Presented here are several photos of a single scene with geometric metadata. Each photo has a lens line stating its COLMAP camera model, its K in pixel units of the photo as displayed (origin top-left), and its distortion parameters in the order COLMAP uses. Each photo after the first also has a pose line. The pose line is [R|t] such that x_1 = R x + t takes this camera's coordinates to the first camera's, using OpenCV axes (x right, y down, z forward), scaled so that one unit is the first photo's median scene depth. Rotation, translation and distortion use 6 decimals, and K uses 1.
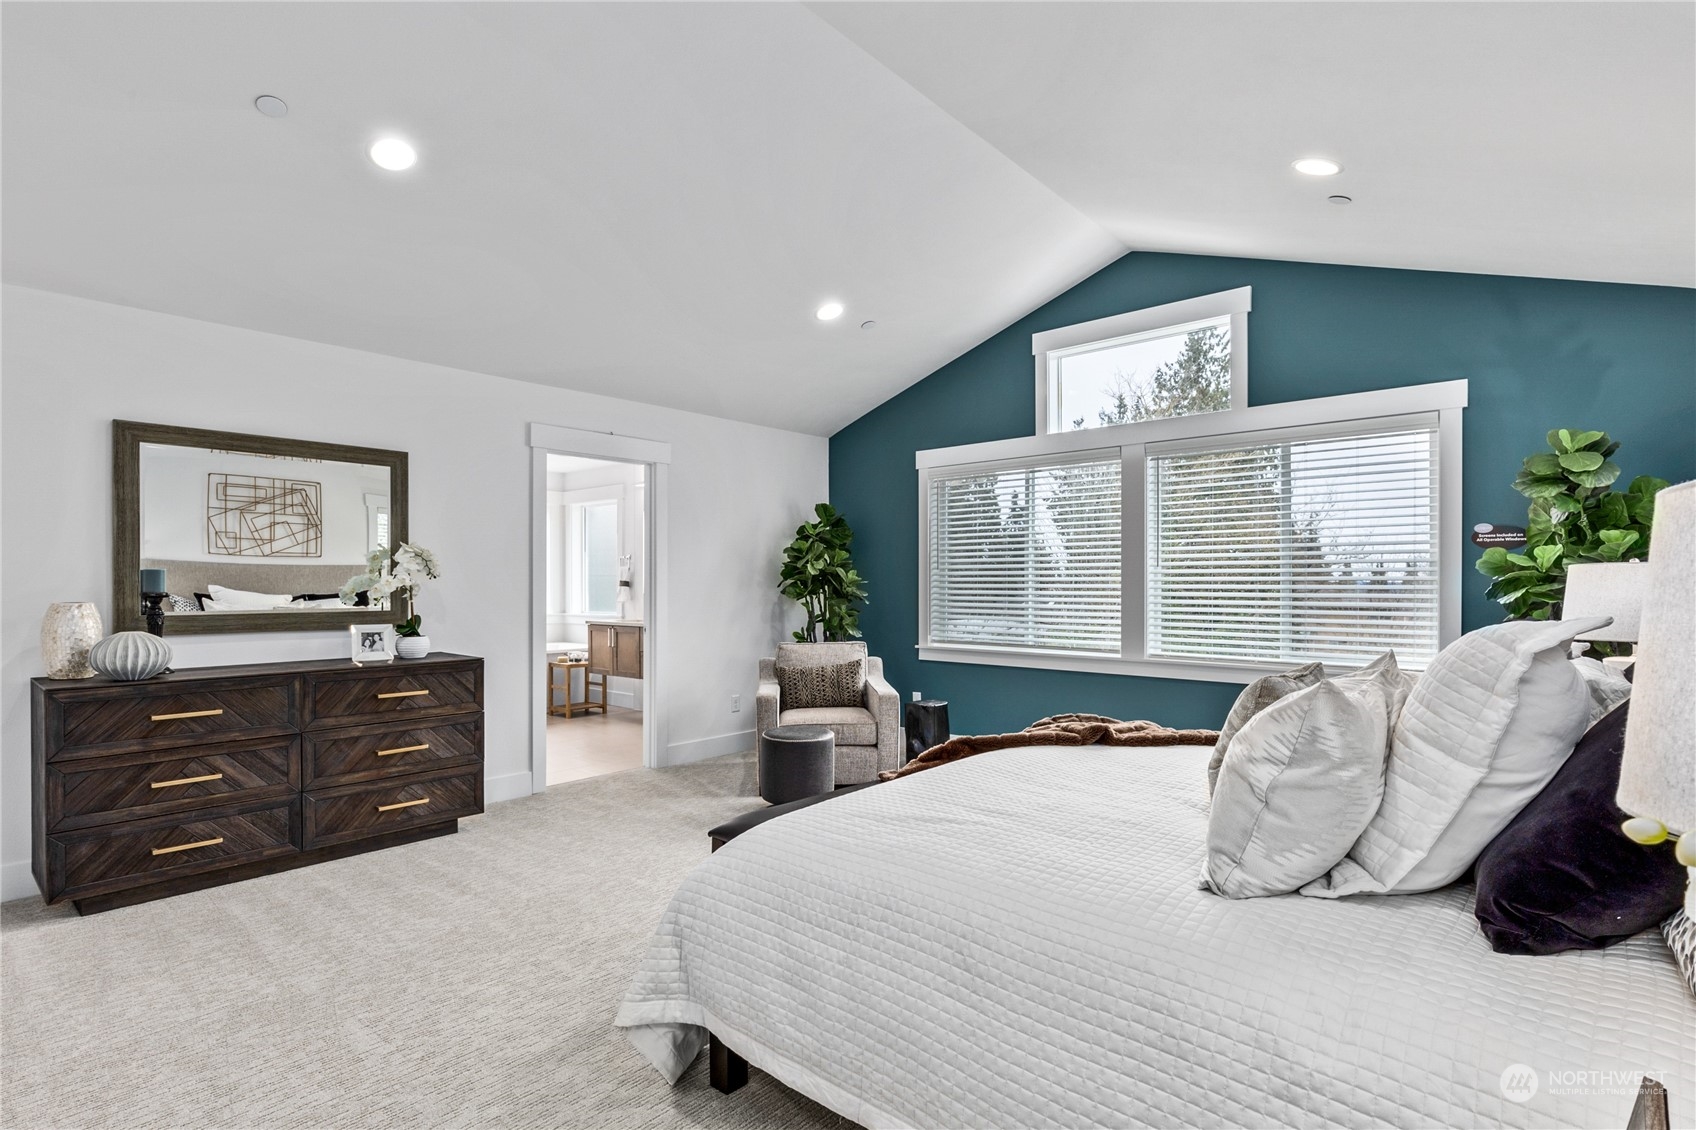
lens RADIAL K [[822.4, 0, 854.5], [0, 822.4, 576.8], [0, 0, 1]] dist [0.001606, 0.000214]
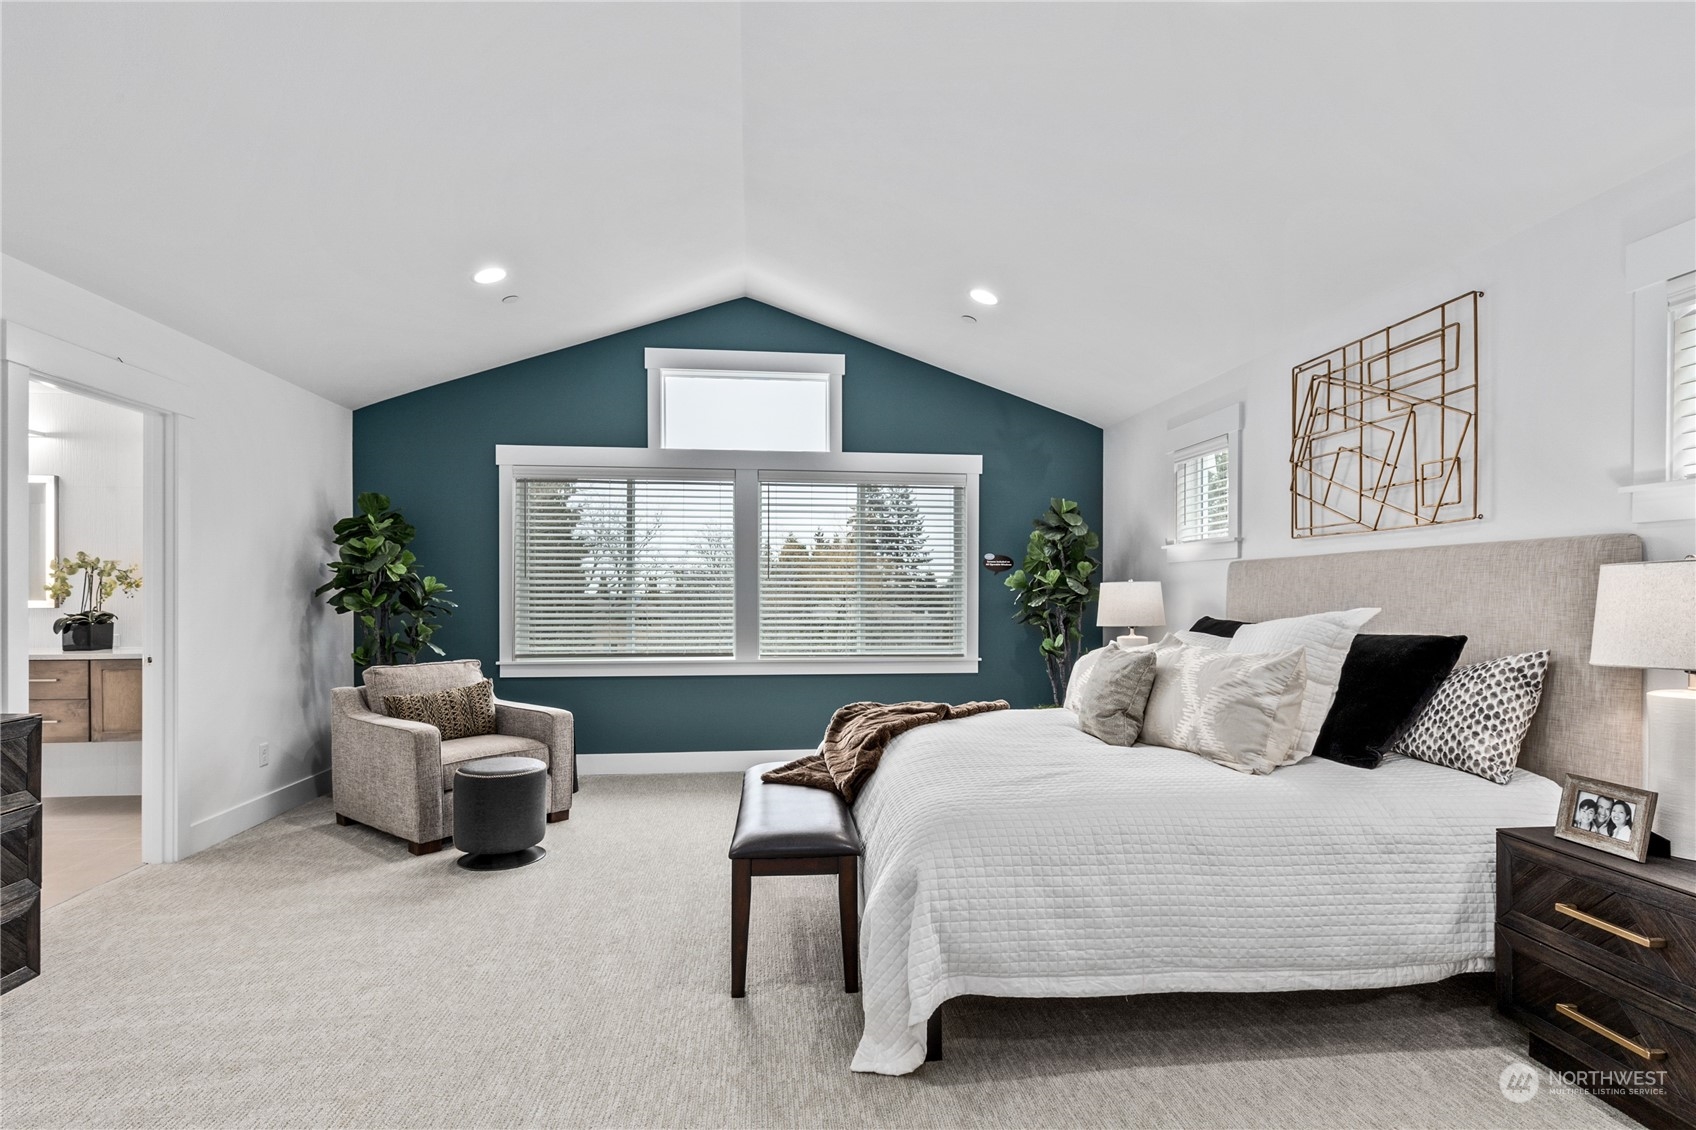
lens RADIAL K [[822.4, 0, 852.4], [0, 822.4, 590.6], [0, 0, 1]] dist [0.001606, 0.000214]
pose [[0.679047, 0.005715, 0.734073, -0.413150], [-0.007796, 0.999969, -0.000574, 0.004130], [-0.734053, -0.005332, 0.679071, 0.139728]]
